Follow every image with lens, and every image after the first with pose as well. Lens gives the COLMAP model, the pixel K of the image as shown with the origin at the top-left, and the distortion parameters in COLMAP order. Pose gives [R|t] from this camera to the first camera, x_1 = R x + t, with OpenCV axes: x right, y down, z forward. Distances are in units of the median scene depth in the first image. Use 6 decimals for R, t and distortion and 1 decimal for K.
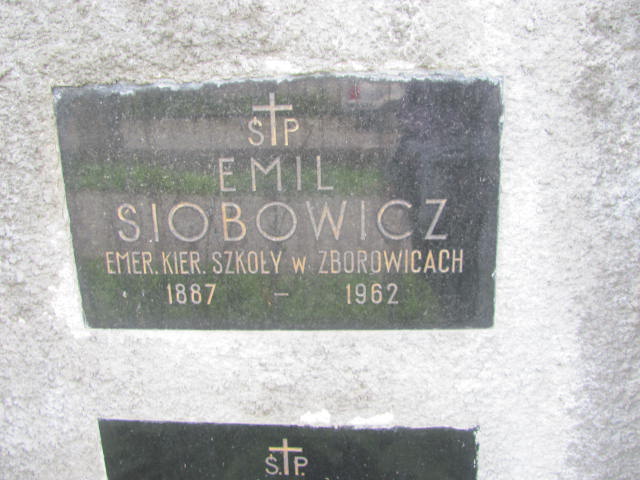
lens RADIAL K [[659.6, 0, 325.8], [0, 659.6, 238.4], [0, 0, 1]] dist [-0.051049, 0.000000]
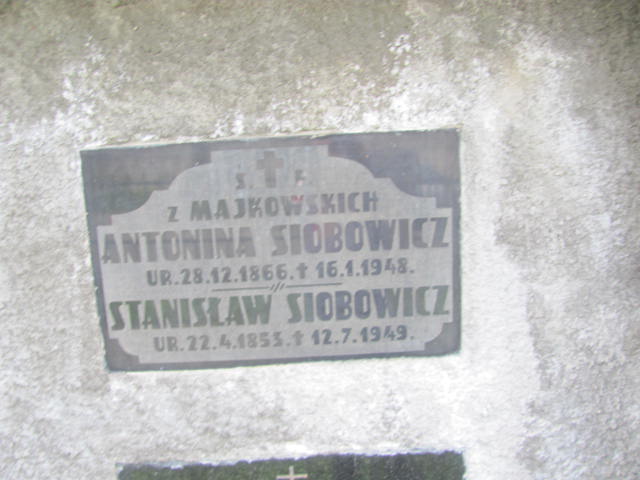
lens RADIAL K [[659.6, 0, 318.9], [0, 659.6, 240.2], [0, 0, 1]] dist [-0.051049, 0.000000]
pose [[0.997079, -0.028736, 0.070768, -0.083315], [0.031710, 0.998645, -0.041266, -0.481480], [-0.069486, 0.043389, 0.996639, -0.248392]]
